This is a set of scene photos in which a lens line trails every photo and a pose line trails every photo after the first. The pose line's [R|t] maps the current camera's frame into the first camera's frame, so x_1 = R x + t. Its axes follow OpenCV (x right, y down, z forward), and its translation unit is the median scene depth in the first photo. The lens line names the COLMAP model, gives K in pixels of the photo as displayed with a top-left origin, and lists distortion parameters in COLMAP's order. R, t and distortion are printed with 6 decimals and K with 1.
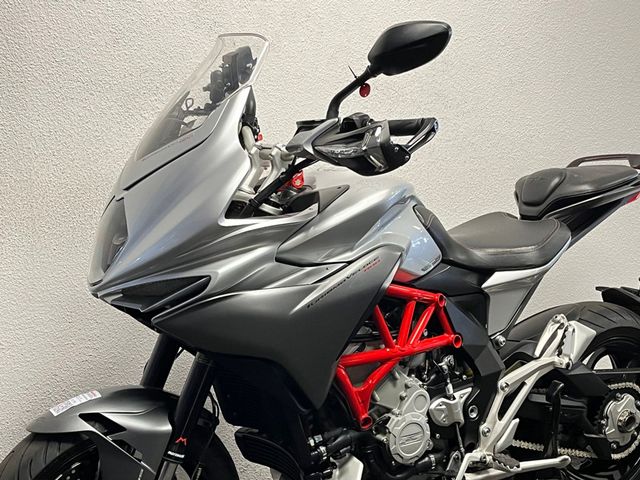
lens RADIAL K [[946.8, 0, 335.4], [0, 946.8, 249.7], [0, 0, 1]] dist [0.079715, 0.000000]
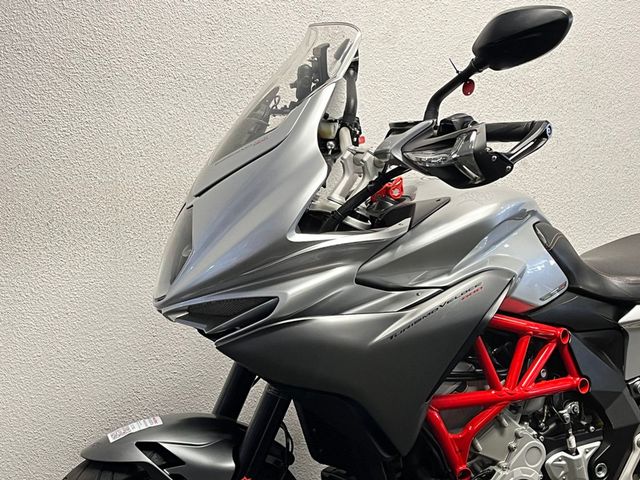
lens RADIAL K [[1009.4, 0, 318.1], [0, 1009.4, 244.8], [0, 0, 1]] dist [0.090027, 0.000000]
pose [[0.981033, 0.037385, -0.190201, 0.071498], [-0.039355, 0.999204, -0.006588, -0.014348], [0.189803, 0.013948, 0.981723, 0.076072]]
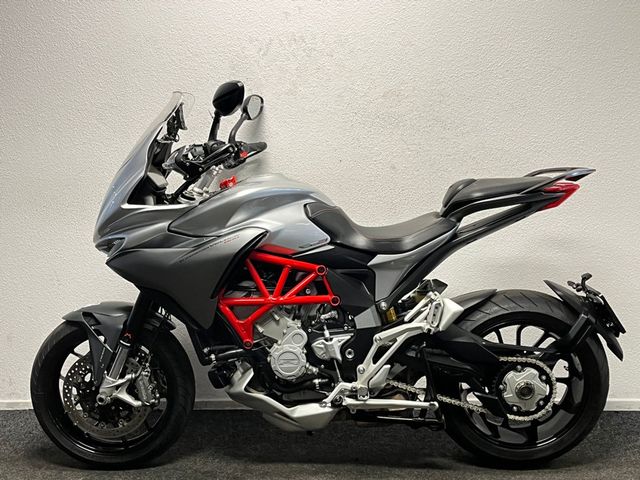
lens RADIAL K [[833.8, 0, 317.1], [0, 833.8, 242.5], [0, 0, 1]] dist [0.071028, 0.000000]
pose [[0.811062, 0.061974, -0.581668, 0.903544], [-0.062535, 0.997860, 0.019121, -0.012503], [0.581608, 0.020867, 0.813201, -0.018193]]
